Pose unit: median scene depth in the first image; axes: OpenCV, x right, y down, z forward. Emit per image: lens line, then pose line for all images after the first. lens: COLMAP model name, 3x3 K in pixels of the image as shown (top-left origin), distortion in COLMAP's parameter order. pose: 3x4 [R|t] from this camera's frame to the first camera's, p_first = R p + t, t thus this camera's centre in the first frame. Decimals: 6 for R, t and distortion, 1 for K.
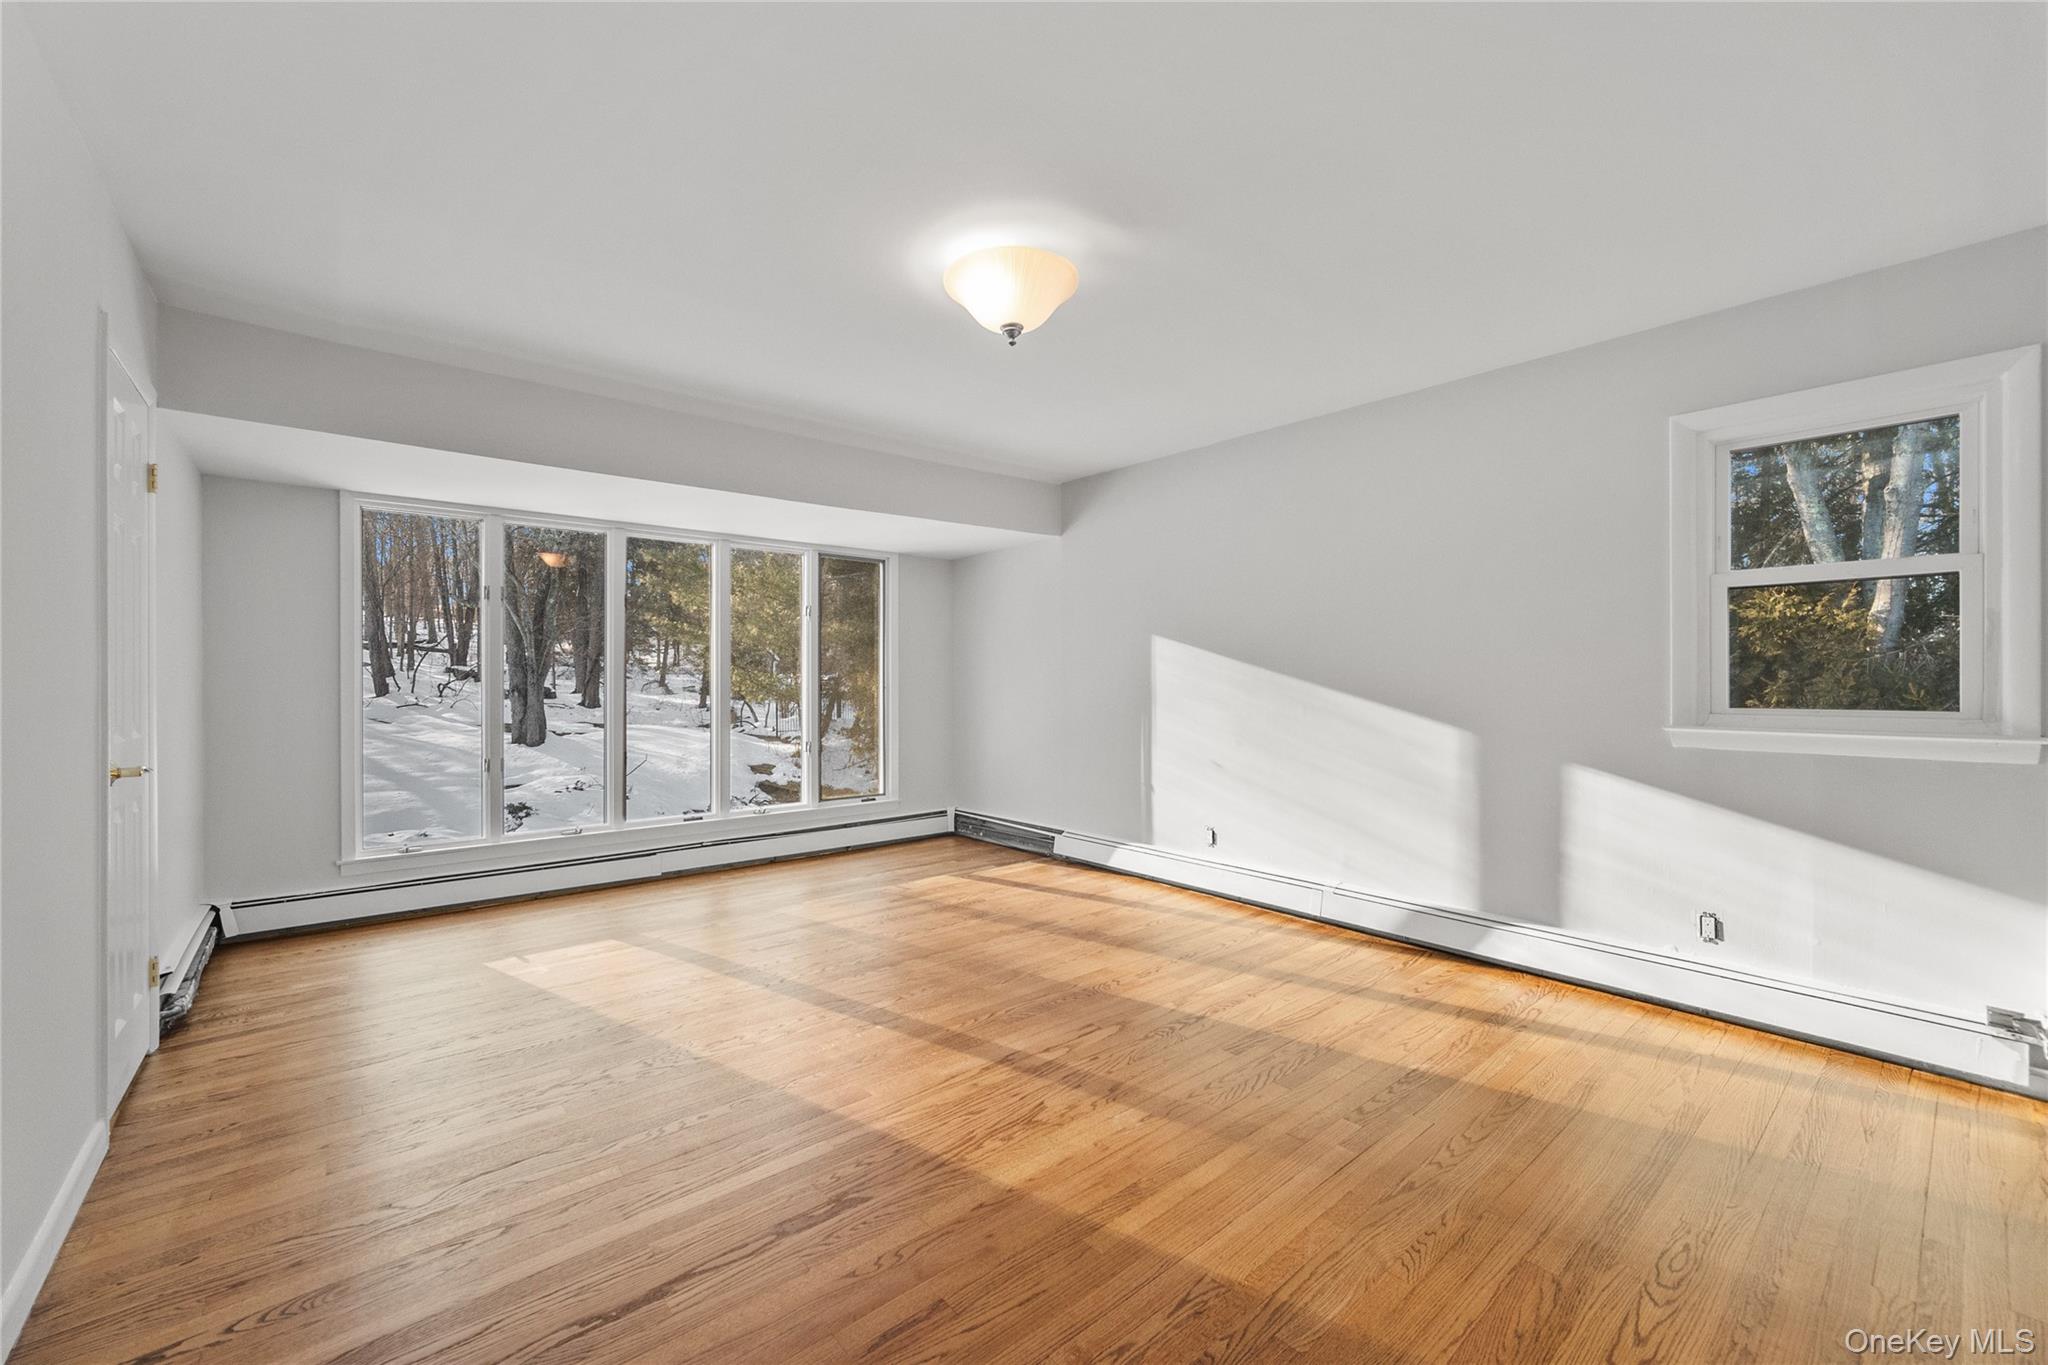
lens RADIAL K [[812.5, 0, 1024.3], [0, 812.5, 687.2], [0, 0, 1]] dist [0.002177, 0.000206]
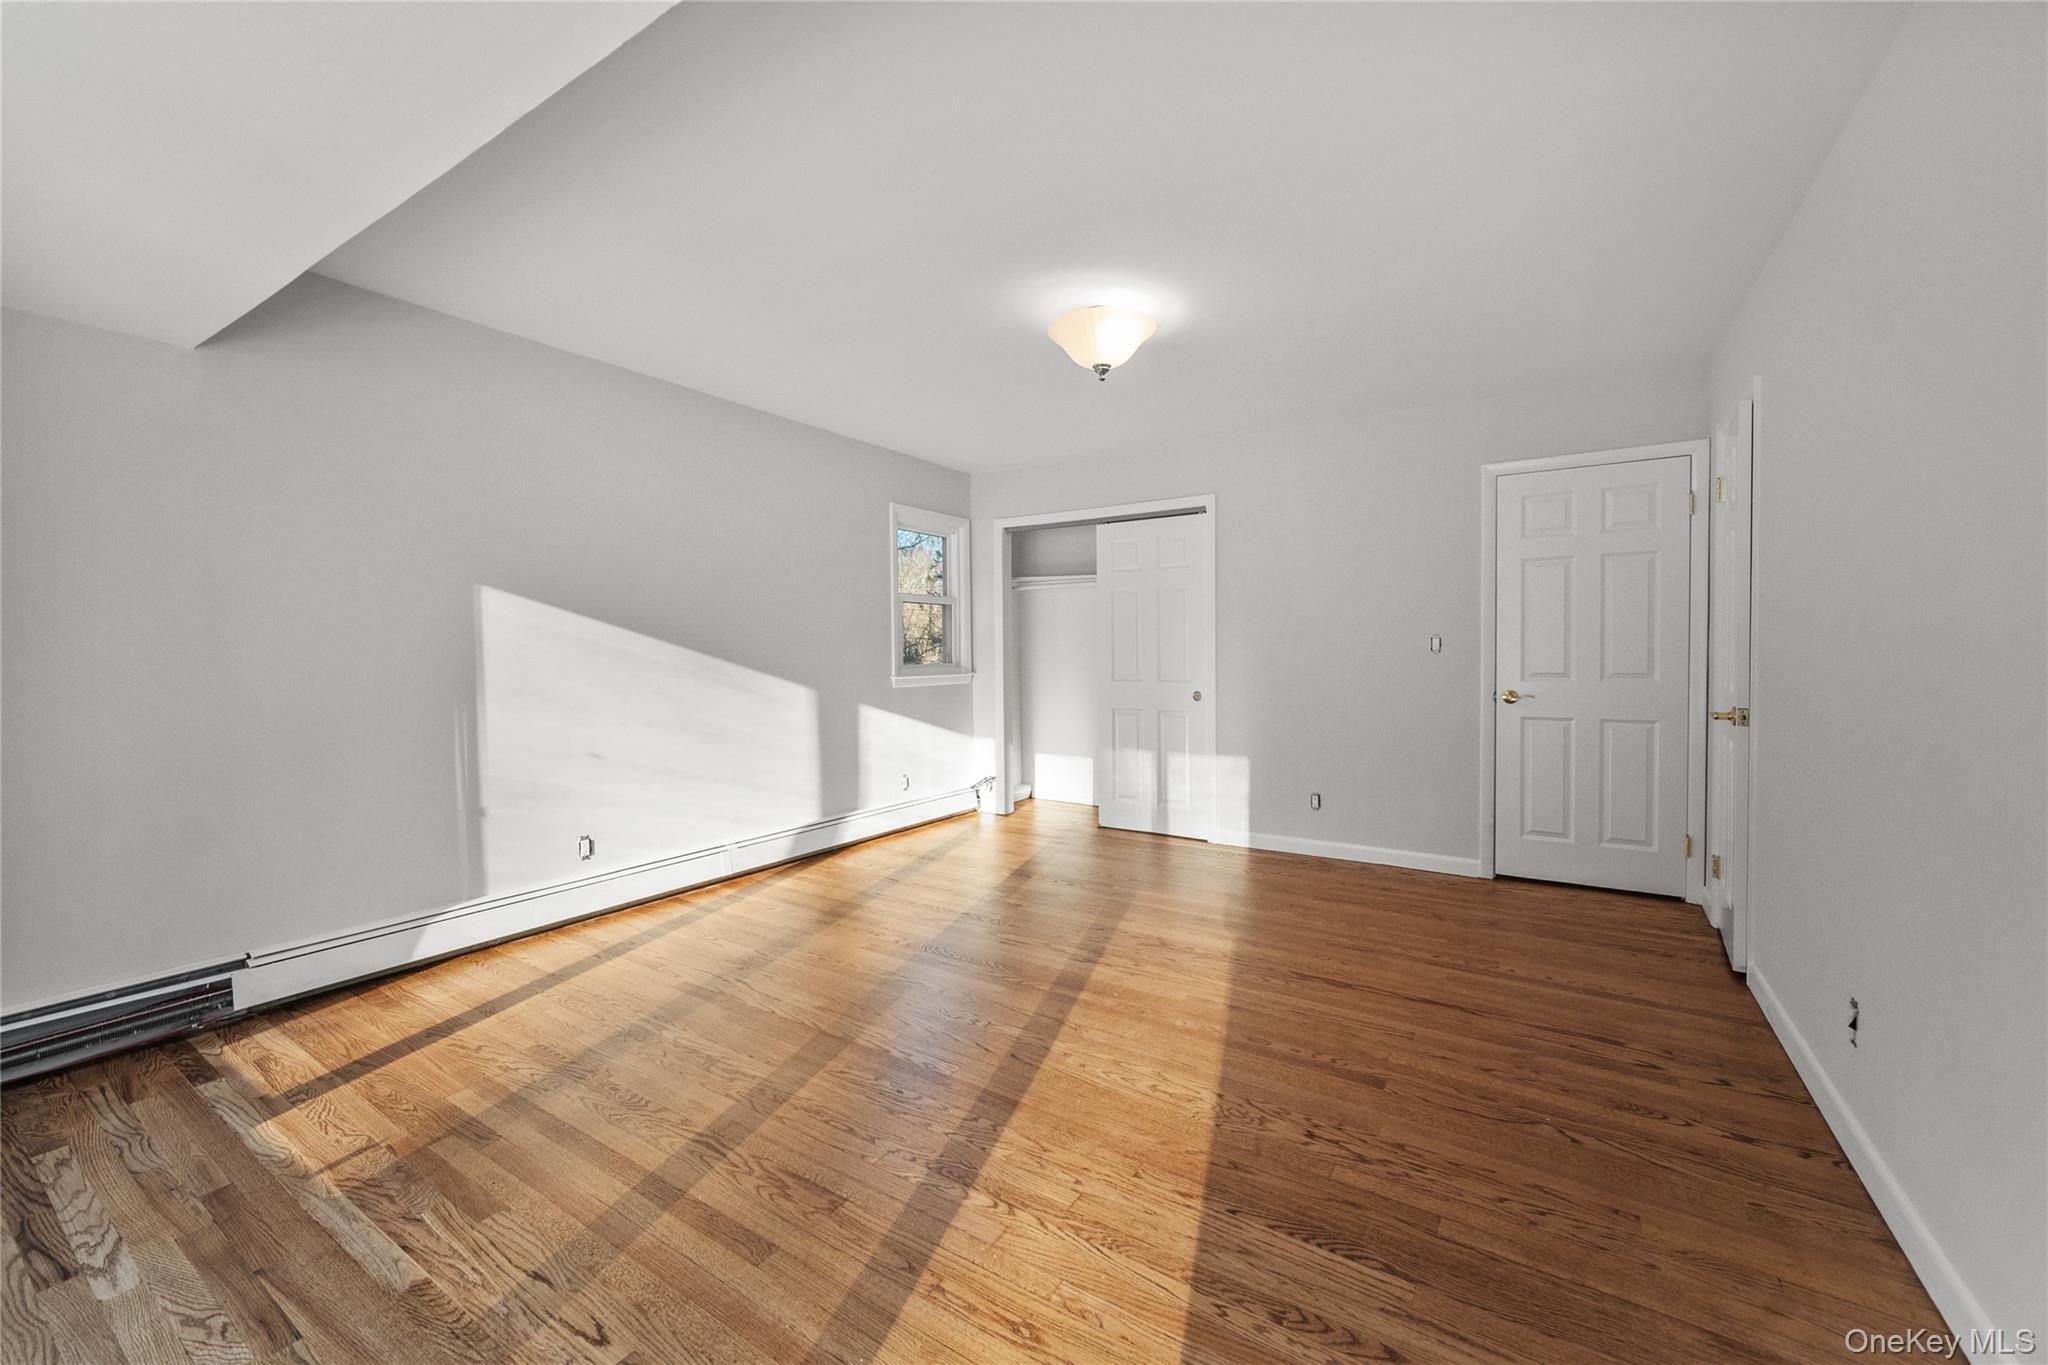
lens RADIAL K [[812.5, 0, 1022.6], [0, 812.5, 665.6], [0, 0, 1]] dist [0.002177, 0.000206]
pose [[-0.286402, -0.011920, 0.958035, -0.746325], [0.014201, 0.999760, 0.016685, -0.000534], [-0.958004, 0.018383, -0.286164, 0.933485]]
